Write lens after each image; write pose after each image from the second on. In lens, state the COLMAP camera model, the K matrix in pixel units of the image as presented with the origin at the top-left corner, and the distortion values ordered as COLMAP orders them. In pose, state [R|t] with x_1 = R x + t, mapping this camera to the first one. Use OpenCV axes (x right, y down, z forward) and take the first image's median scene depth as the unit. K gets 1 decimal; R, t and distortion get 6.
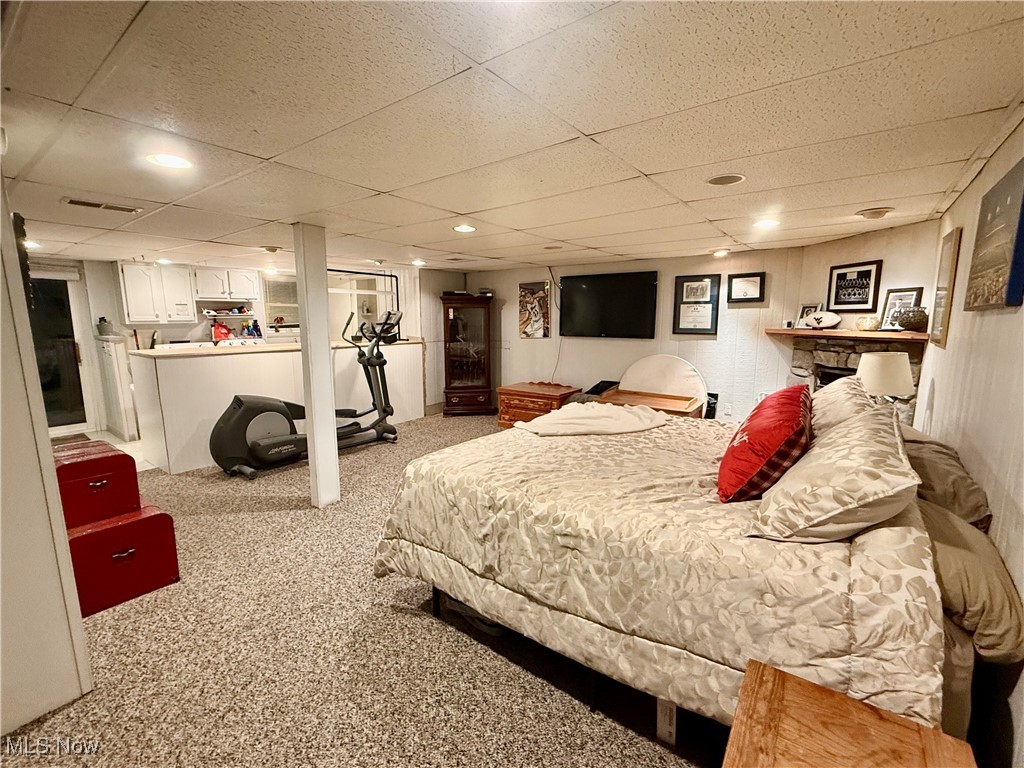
lens RADIAL K [[443.4, 0, 513.7], [0, 443.4, 384.3], [0, 0, 1]] dist [0.000240, -0.000008]
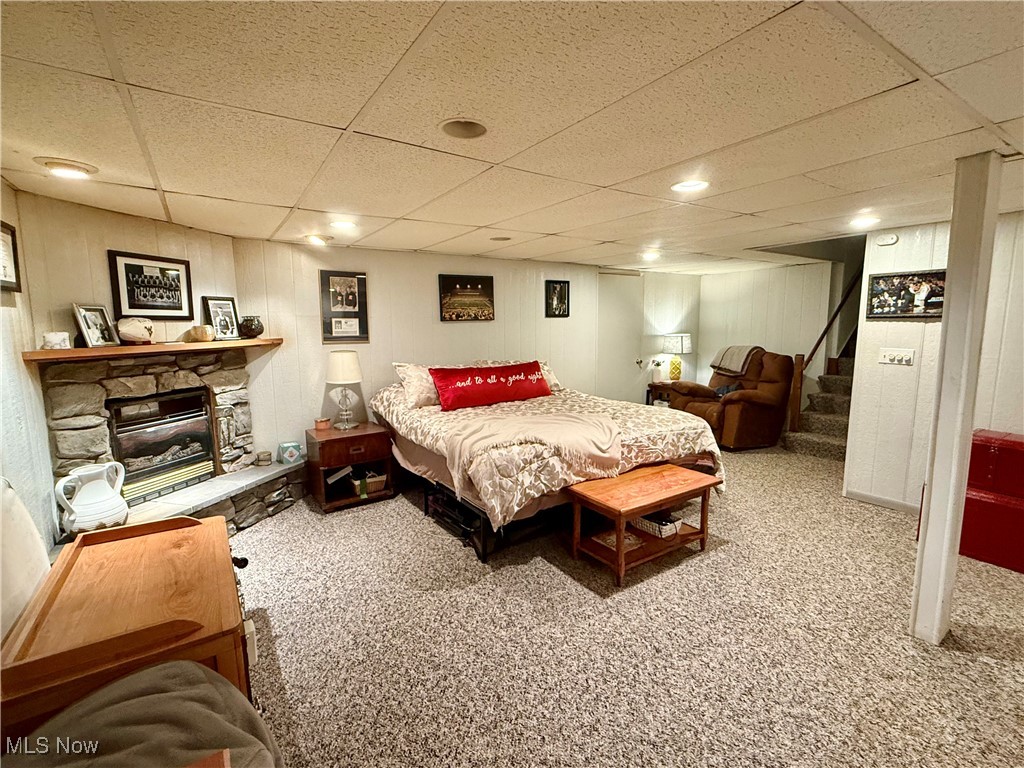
lens RADIAL K [[468.1, 0, 506.2], [0, 468.1, 383.2], [0, 0, 1]] dist [-0.000124, -0.000311]
pose [[-0.934961, -0.035708, 0.352949, -0.073614], [0.063192, 0.962246, 0.264745, -0.188250], [-0.349077, 0.269830, -0.897406, 1.248267]]
